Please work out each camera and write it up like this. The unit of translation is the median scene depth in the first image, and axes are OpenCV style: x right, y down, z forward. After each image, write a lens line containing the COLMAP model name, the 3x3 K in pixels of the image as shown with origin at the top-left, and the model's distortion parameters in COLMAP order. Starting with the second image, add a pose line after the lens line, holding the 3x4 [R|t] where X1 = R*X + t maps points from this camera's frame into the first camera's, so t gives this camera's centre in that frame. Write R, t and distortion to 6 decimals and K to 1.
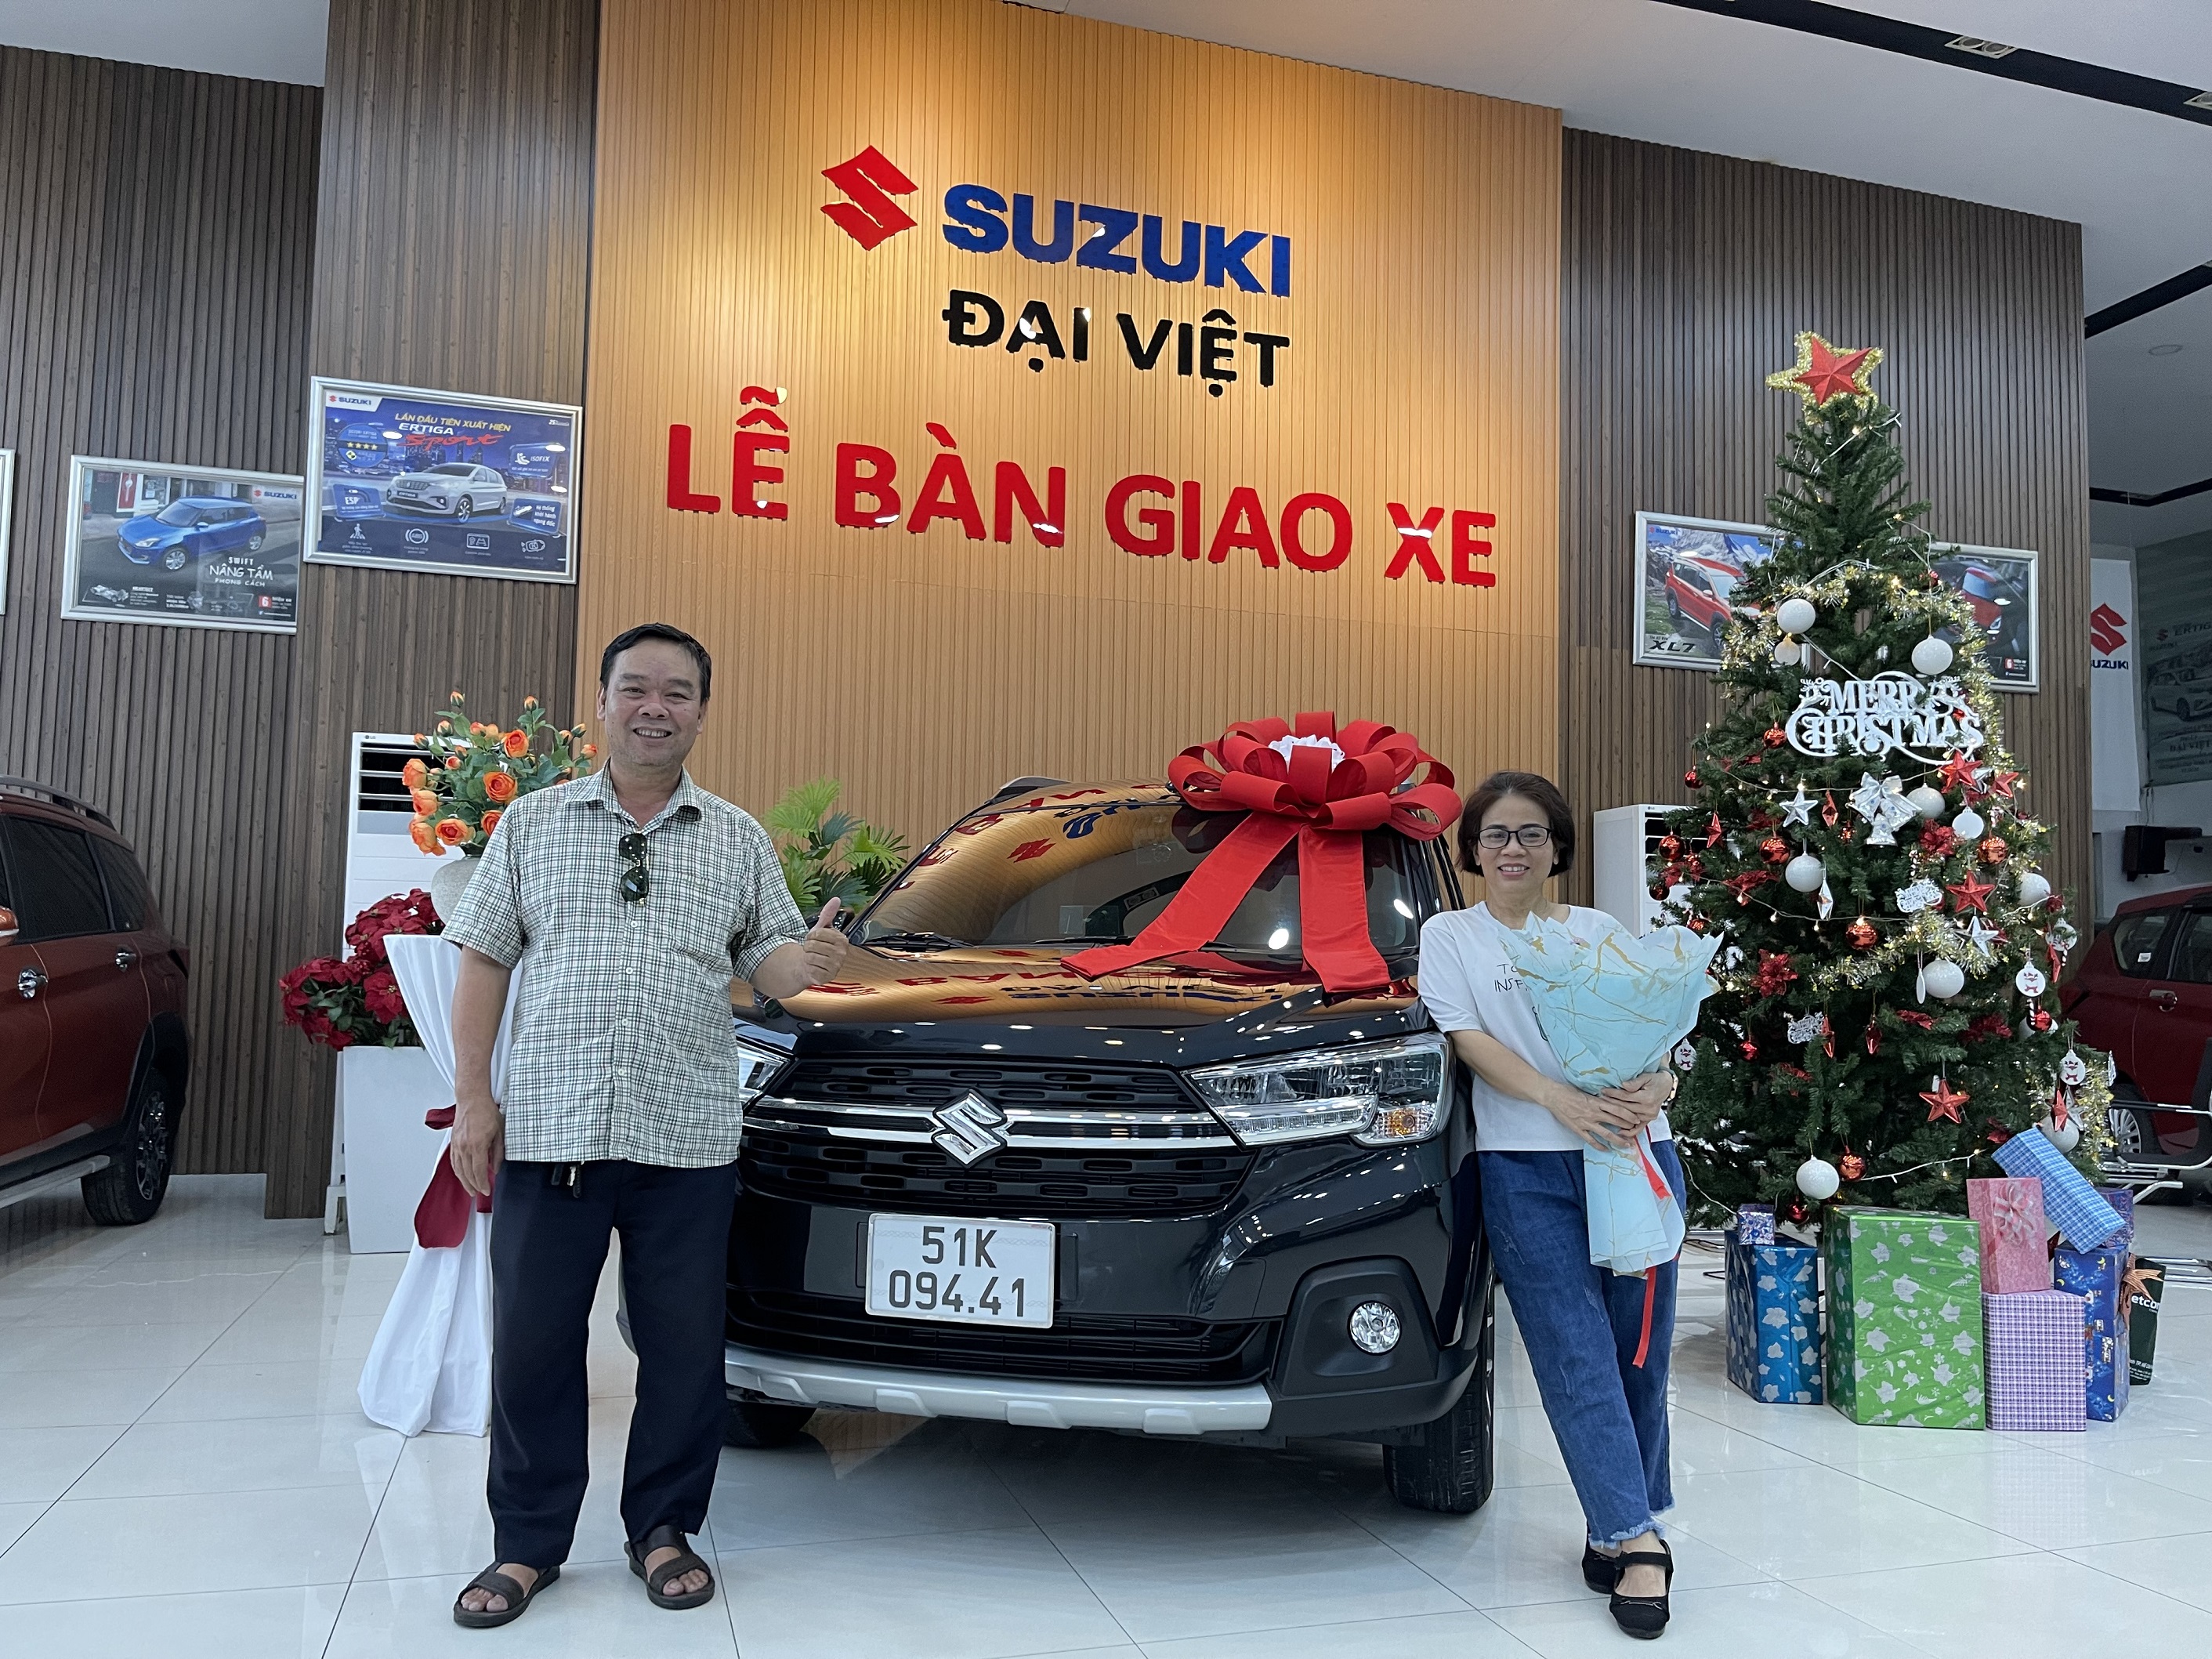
lens RADIAL K [[1631.2, 0, 1098.2], [0, 1631.2, 838.3], [0, 0, 1]] dist [0.046004, -0.073518]
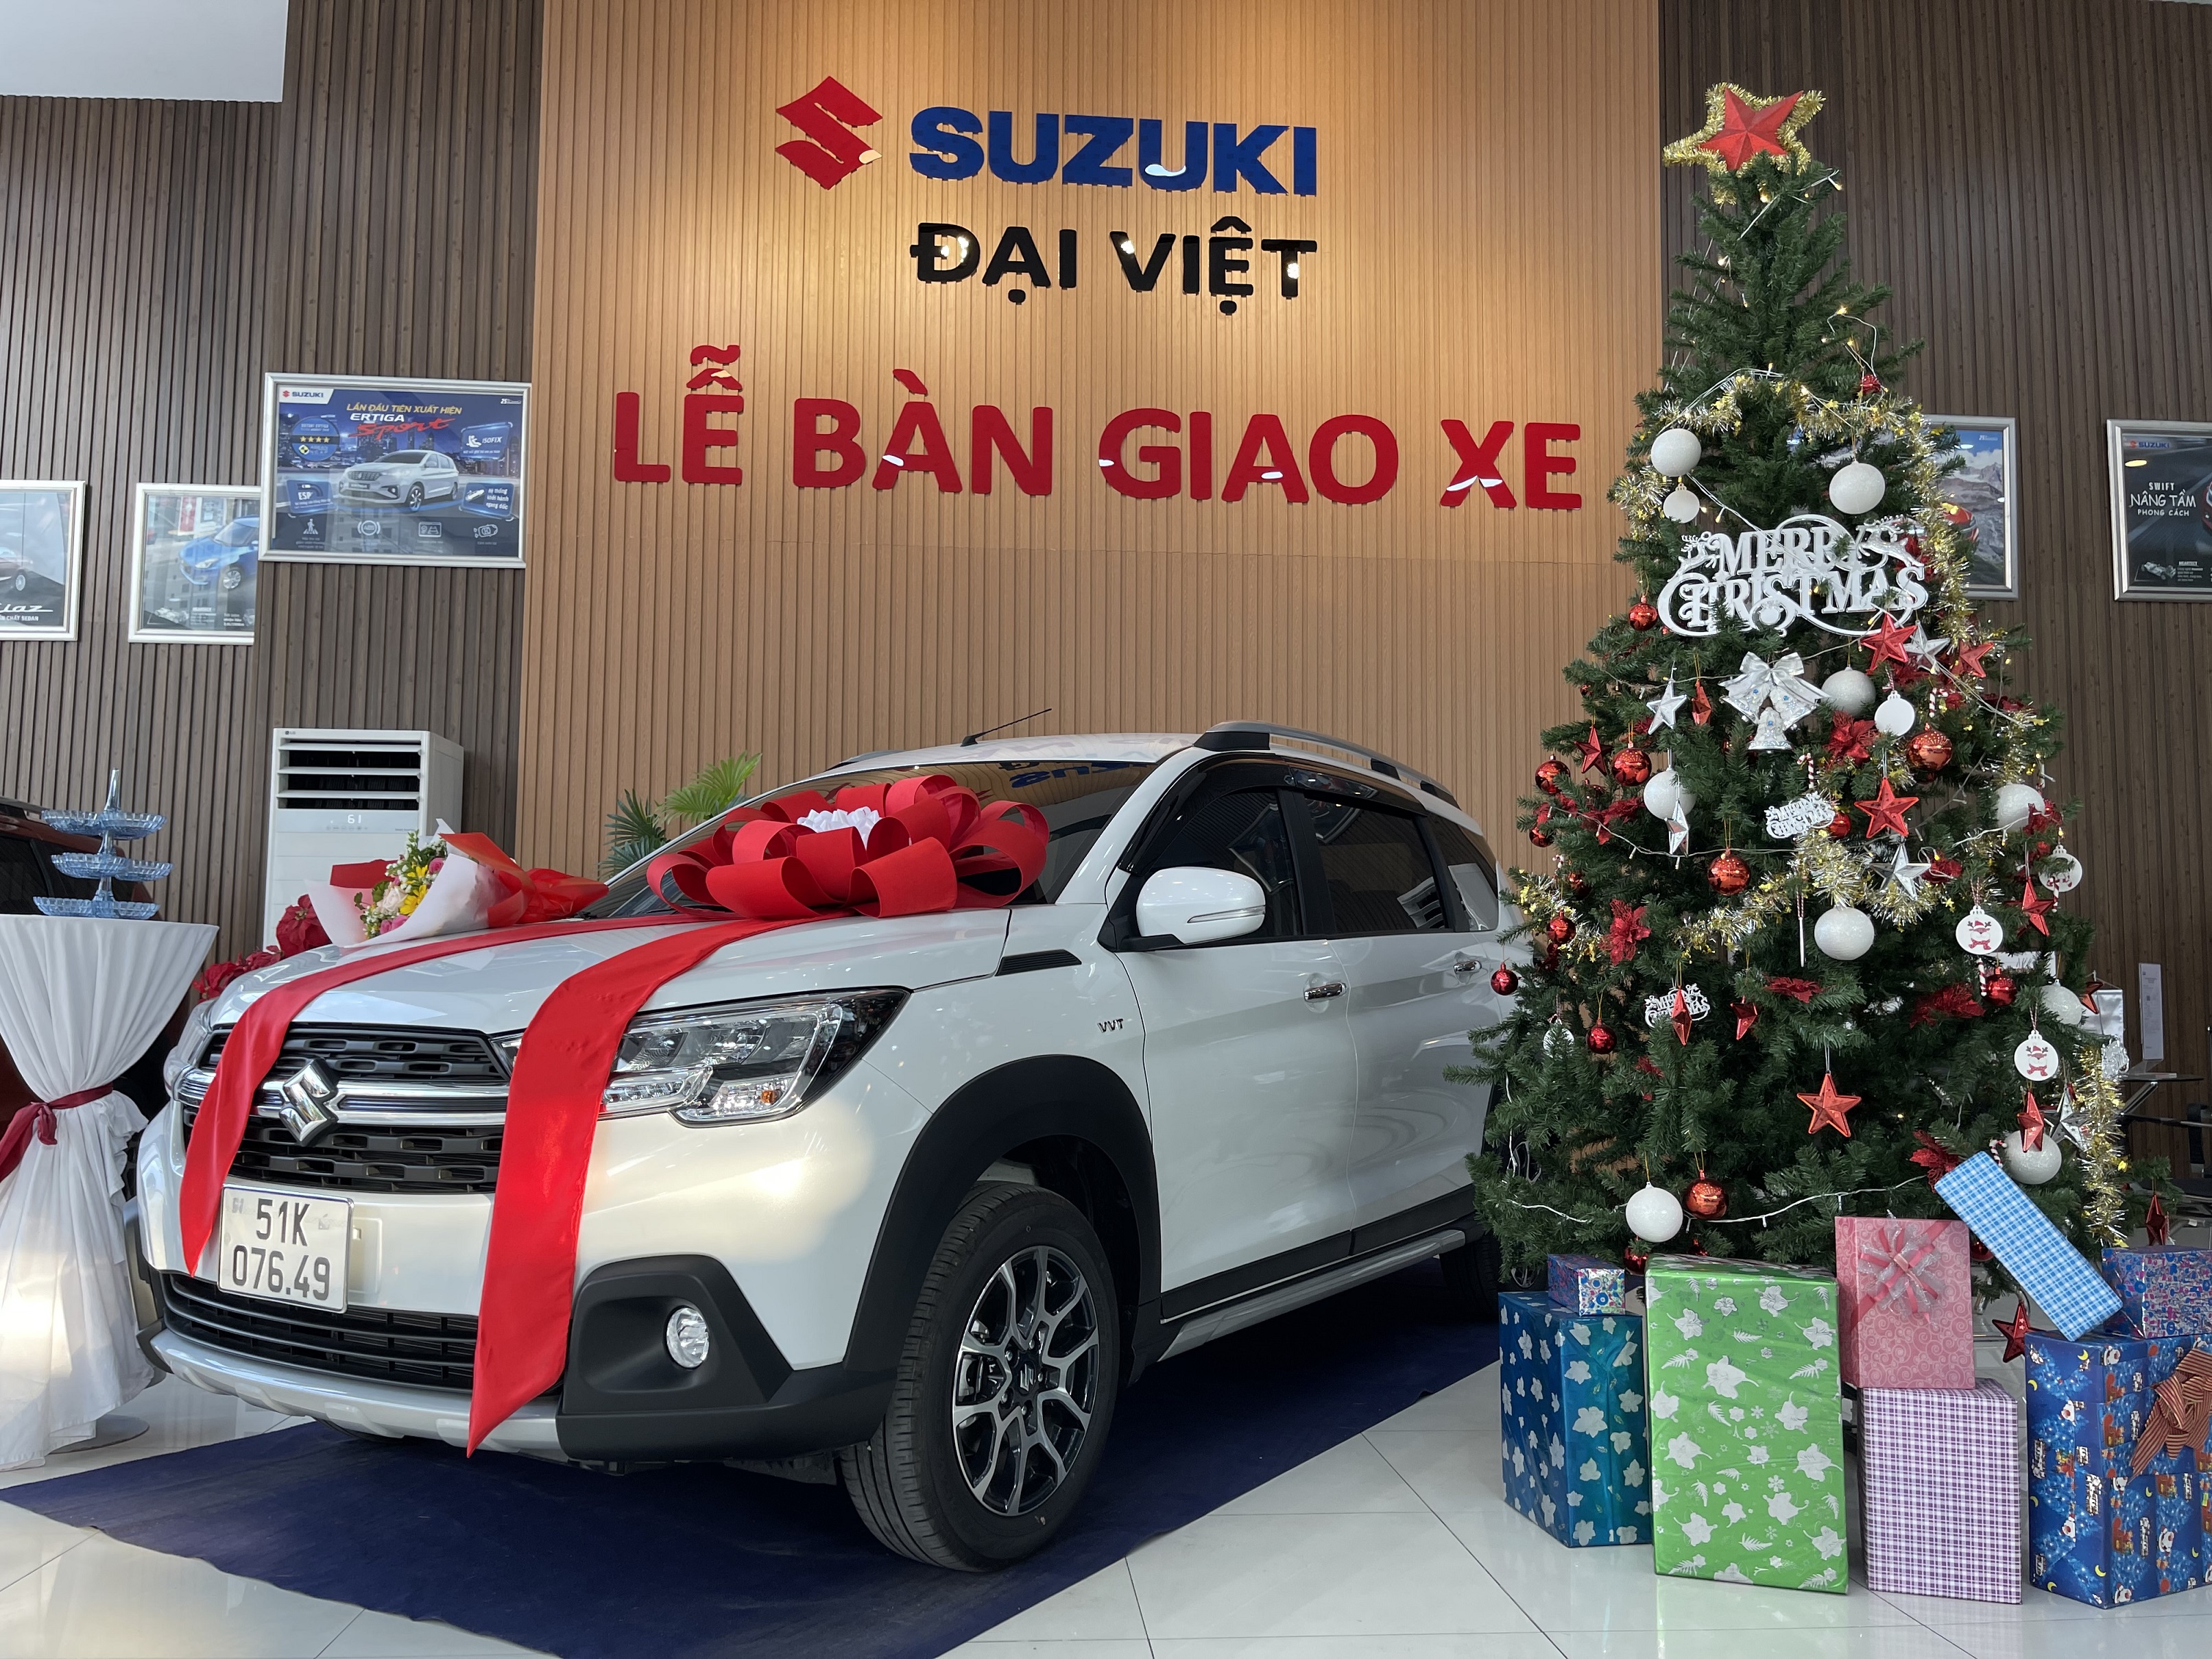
lens RADIAL K [[1641.9, 0, 1099.7], [0, 1641.9, 826.5], [0, 0, 1]] dist [0.055319, -0.083808]
pose [[0.977136, -0.033159, -0.210014, 0.189129], [0.028675, 0.999292, -0.024361, 0.025847], [0.210673, 0.017782, 0.977395, 0.128272]]
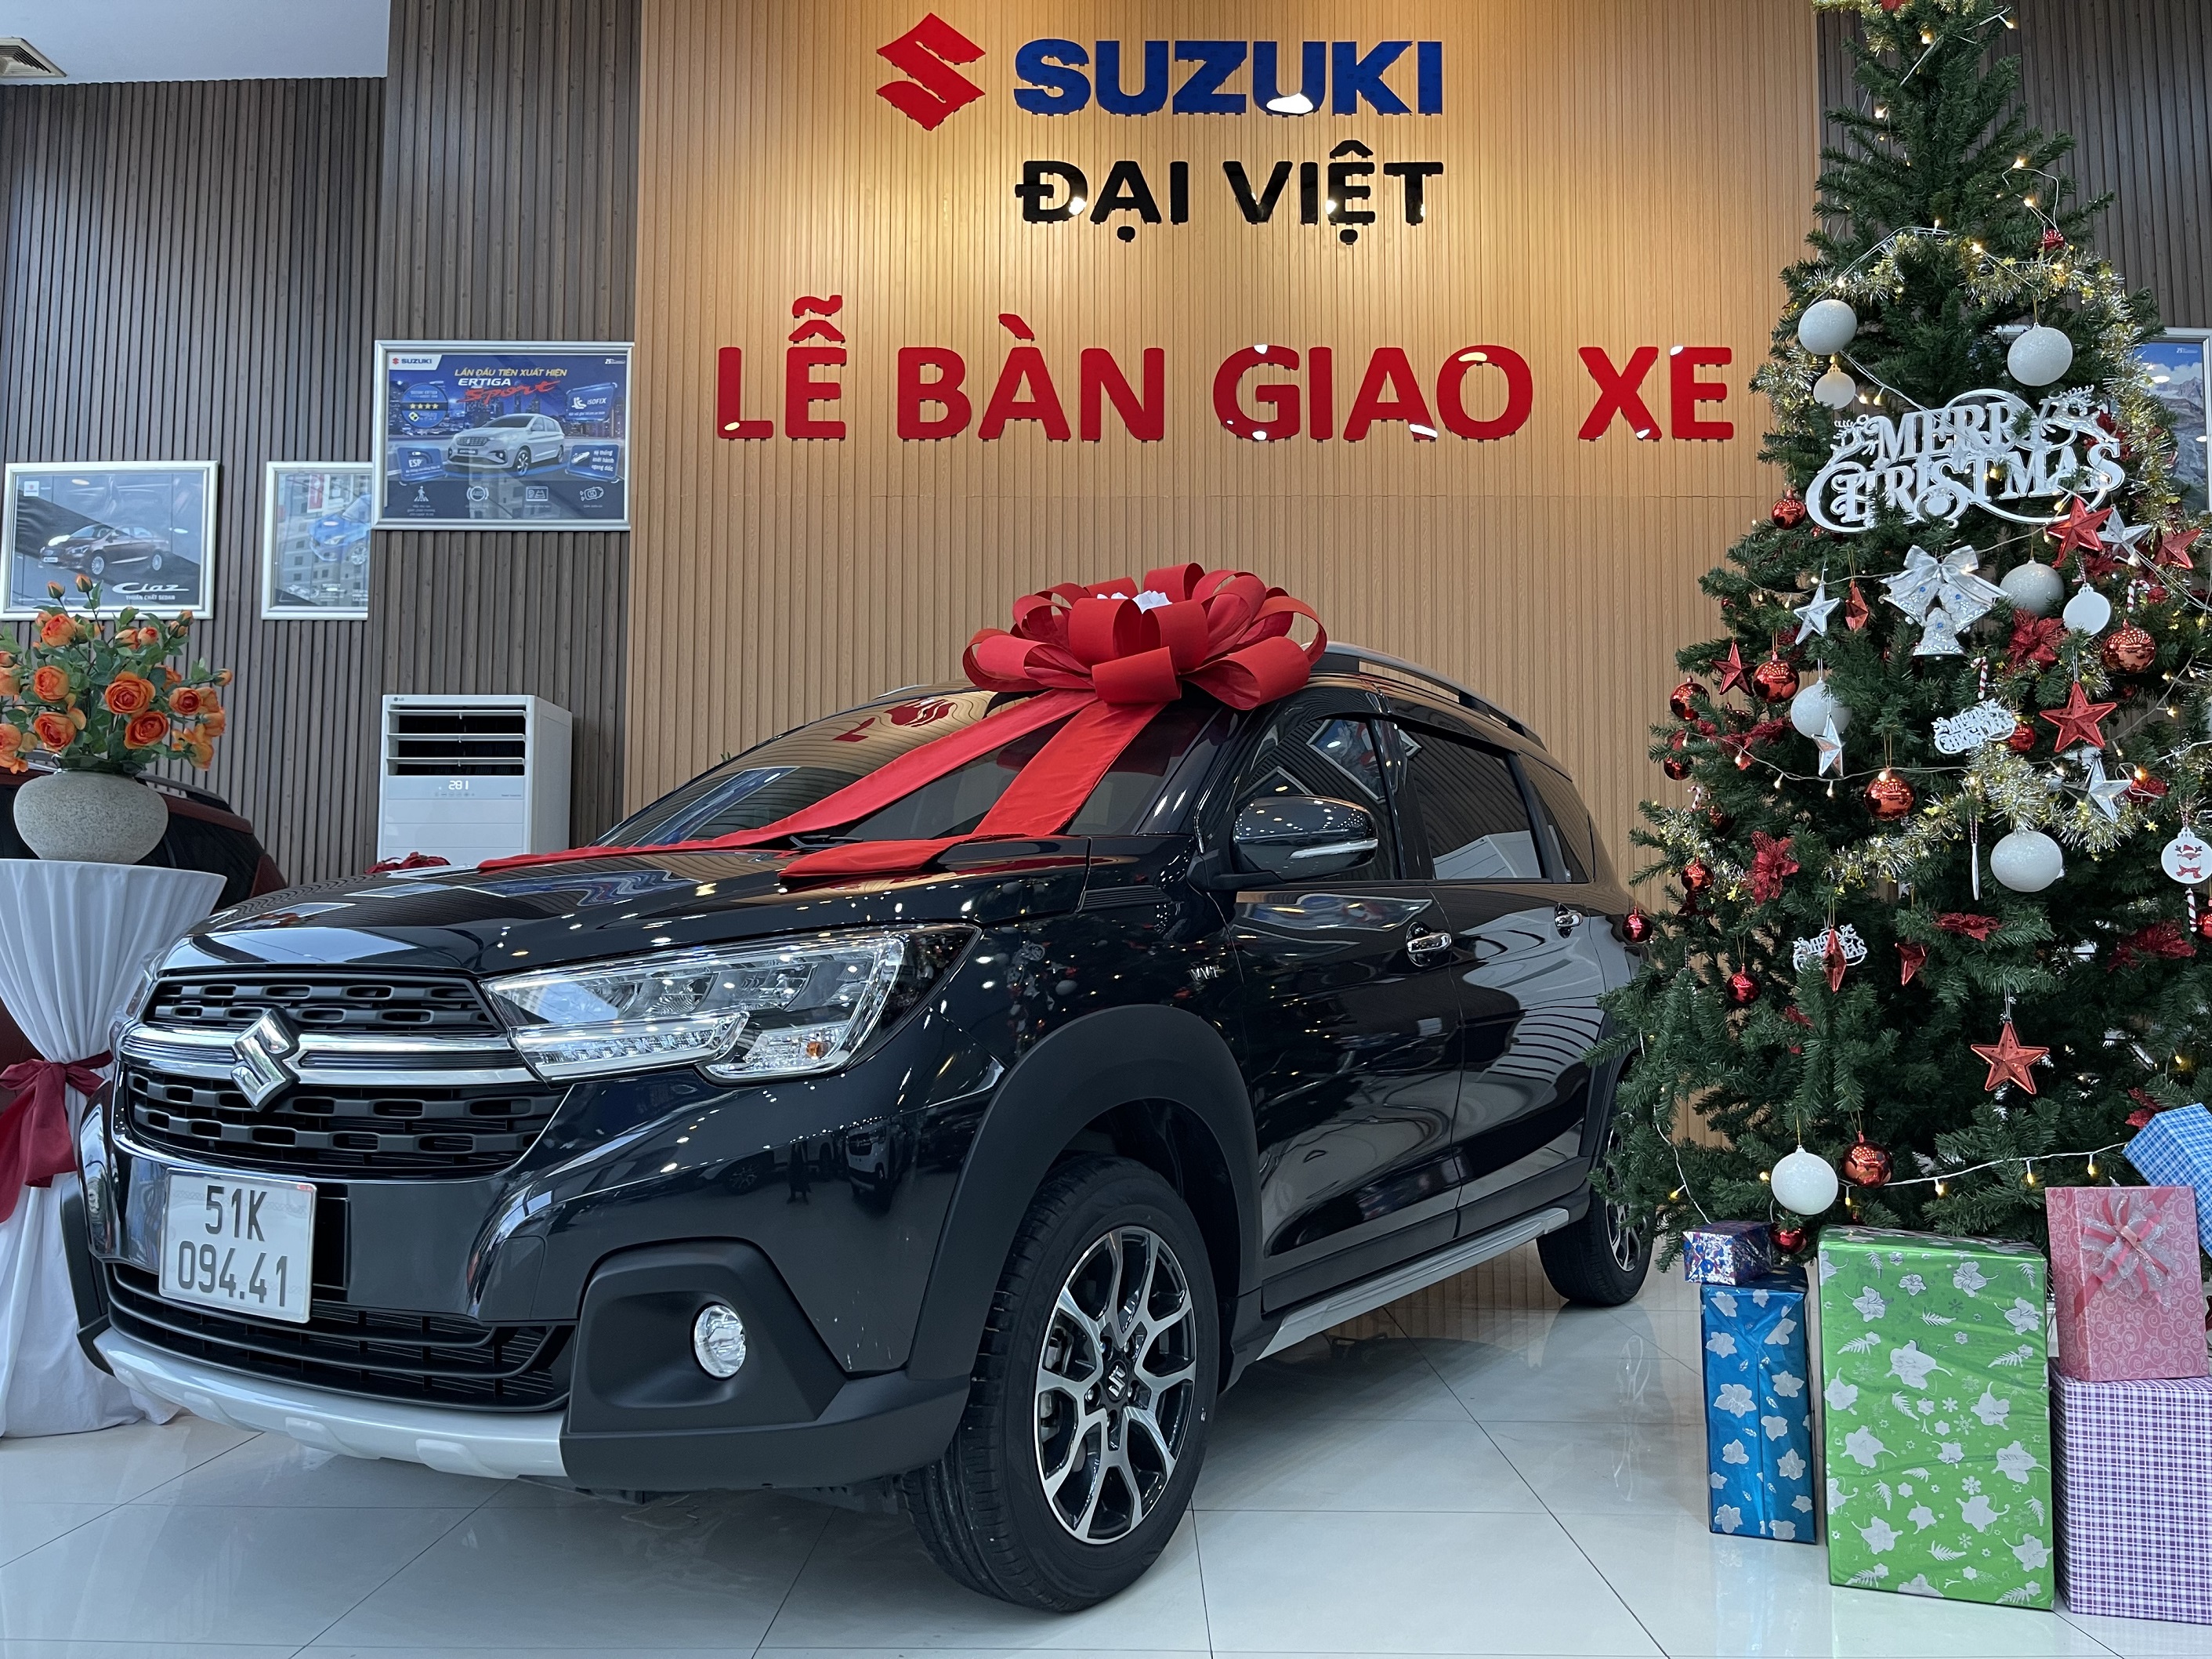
lens RADIAL K [[1642.5, 0, 1113.9], [0, 1642.5, 828.8], [0, 0, 1]] dist [0.052750, -0.078358]
pose [[0.956145, -0.040501, -0.290079, 0.197507], [0.037722, 0.999173, -0.015168, 0.037603], [0.290454, 0.003560, 0.956882, 0.167067]]
